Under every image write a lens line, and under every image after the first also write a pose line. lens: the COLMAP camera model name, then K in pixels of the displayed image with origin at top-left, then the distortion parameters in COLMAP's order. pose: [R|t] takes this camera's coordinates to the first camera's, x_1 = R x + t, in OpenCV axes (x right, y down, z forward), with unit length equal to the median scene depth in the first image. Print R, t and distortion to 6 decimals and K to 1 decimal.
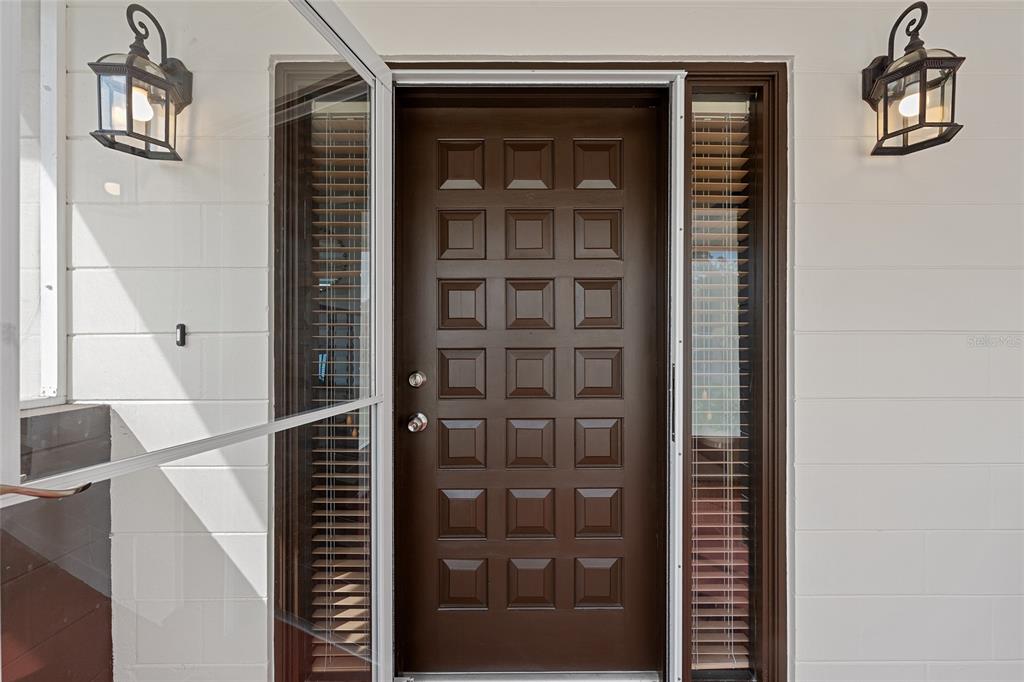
lens RADIAL K [[410.1, 0, 515.1], [0, 410.1, 335.7], [0, 0, 1]] dist [-0.001764, -0.000348]
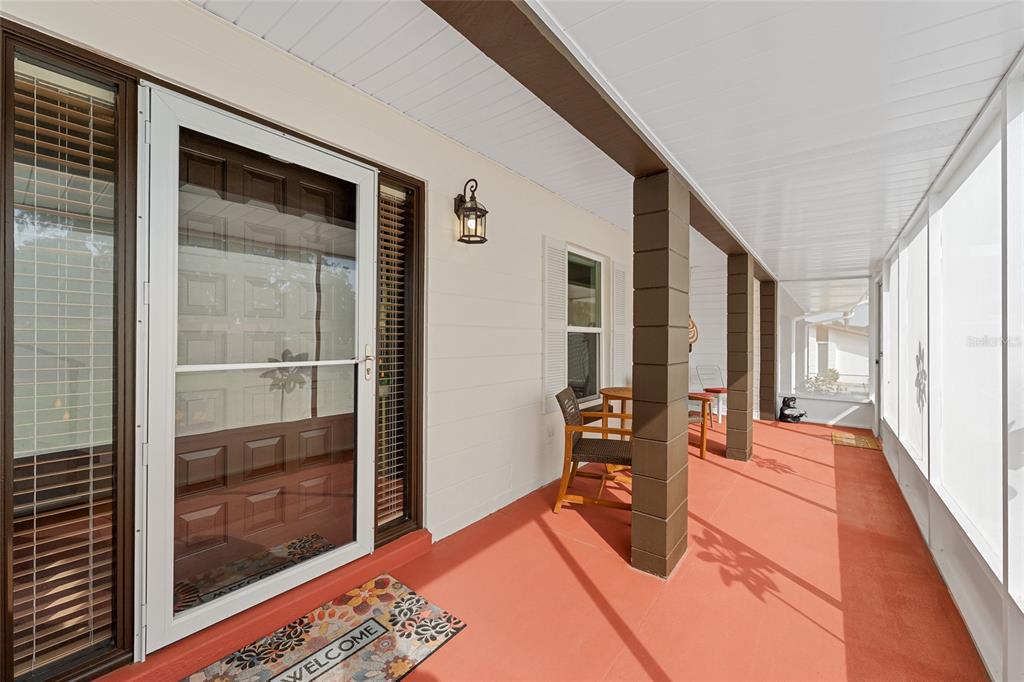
lens RADIAL K [[410.1, 0, 515.1], [0, 410.1, 335.7], [0, 0, 1]] dist [-0.001764, -0.000348]
pose [[0.613793, 0.006009, 0.789444, -0.622427], [-0.004295, 0.999982, -0.004272, 0.055651], [-0.789455, -0.000769, 0.613808, -0.538651]]
